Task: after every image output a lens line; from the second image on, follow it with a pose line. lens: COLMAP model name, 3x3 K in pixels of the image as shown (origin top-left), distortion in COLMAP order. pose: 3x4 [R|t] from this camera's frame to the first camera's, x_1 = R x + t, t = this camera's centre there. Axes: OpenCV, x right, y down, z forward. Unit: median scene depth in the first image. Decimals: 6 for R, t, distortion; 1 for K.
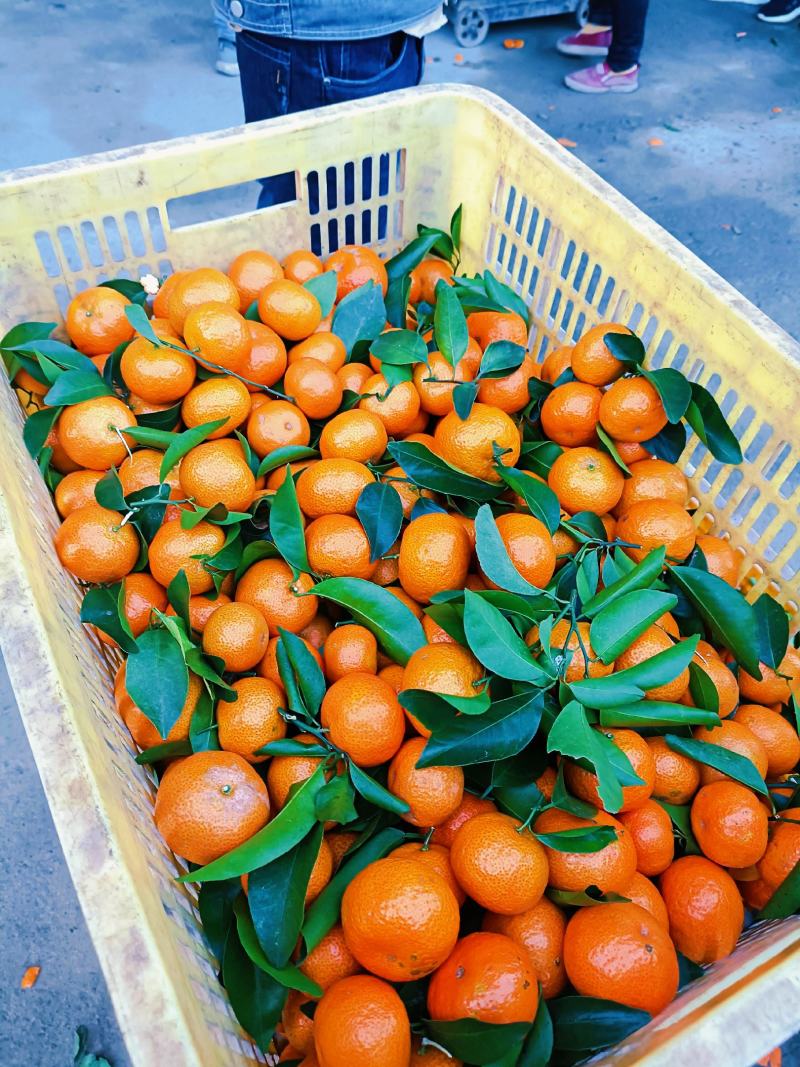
lens RADIAL K [[773.1, 0, 400.0], [0, 773.1, 533.5], [0, 0, 1]] dist [0.048506, -0.060283]
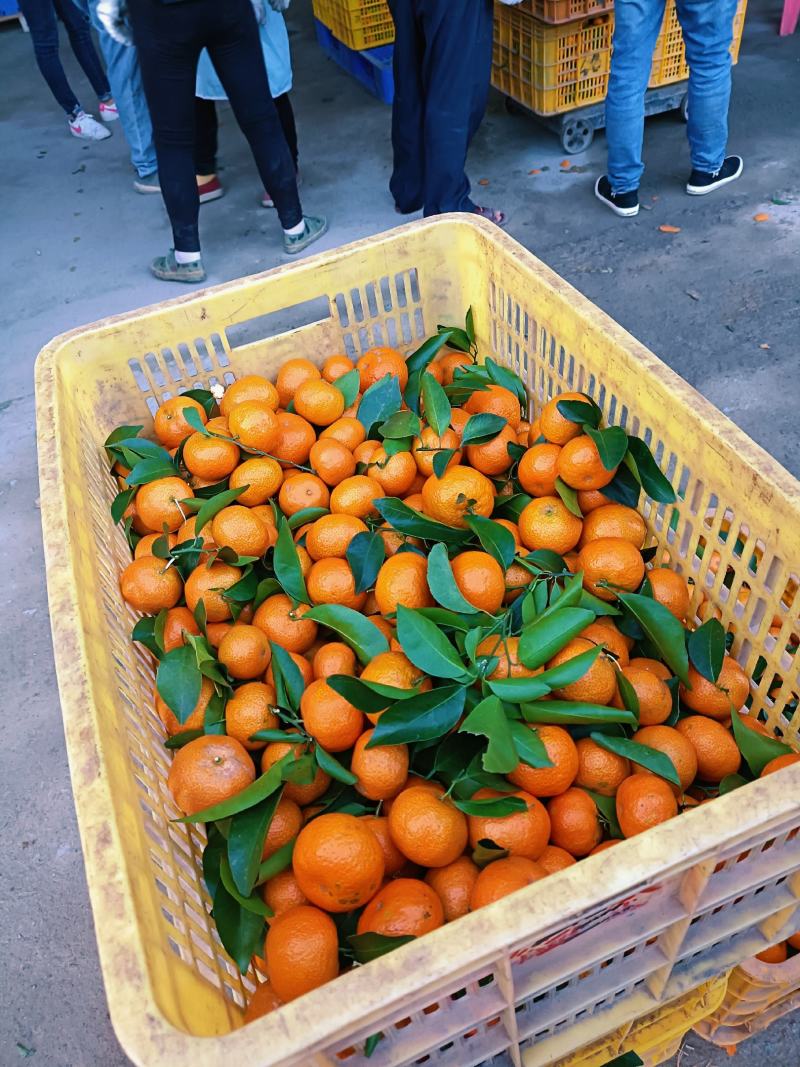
lens RADIAL K [[763.1, 0, 400.0], [0, 763.1, 533.5], [0, 0, 1]] dist [0.056442, -0.054640]
pose [[0.980344, -0.041647, -0.192852, 0.255488], [0.019821, 0.993312, -0.113747, 0.076576], [0.196300, 0.107688, 0.974613, -0.179945]]
